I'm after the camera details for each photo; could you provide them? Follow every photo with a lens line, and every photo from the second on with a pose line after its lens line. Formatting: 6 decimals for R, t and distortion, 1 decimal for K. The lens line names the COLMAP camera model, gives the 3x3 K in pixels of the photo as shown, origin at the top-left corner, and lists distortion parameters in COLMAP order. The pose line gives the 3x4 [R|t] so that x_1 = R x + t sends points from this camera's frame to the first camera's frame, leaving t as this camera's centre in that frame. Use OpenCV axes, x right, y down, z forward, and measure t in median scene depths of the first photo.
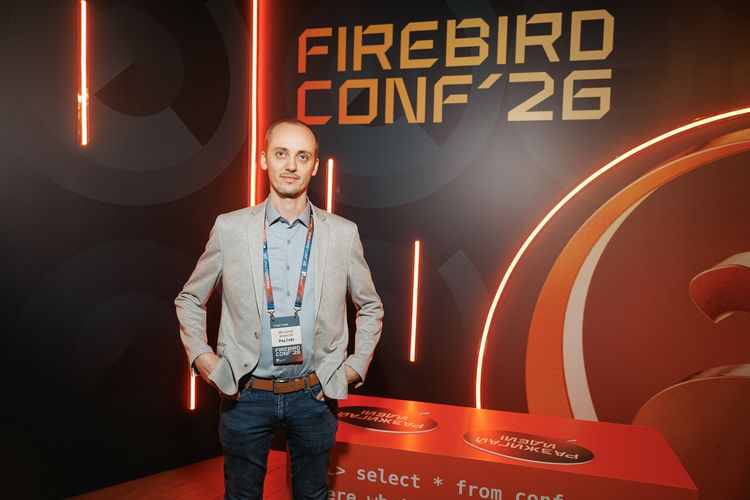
lens RADIAL K [[590.1, 0, 360.7], [0, 590.1, 246.0], [0, 0, 1]] dist [0.006284, 0.008780]
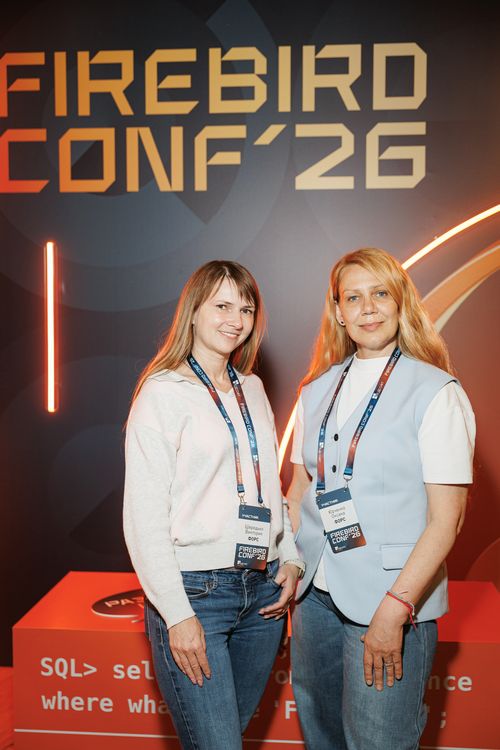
lens RADIAL K [[907.4, 0, 248.4], [0, 907.4, 385.5], [0, 0, 1]] dist [0.010300, 0.000000]
pose [[0.981694, -0.037269, 0.186784, -0.028985], [0.034230, 0.999224, 0.019473, 0.008722], [-0.187365, -0.012723, 0.982208, -0.102886]]
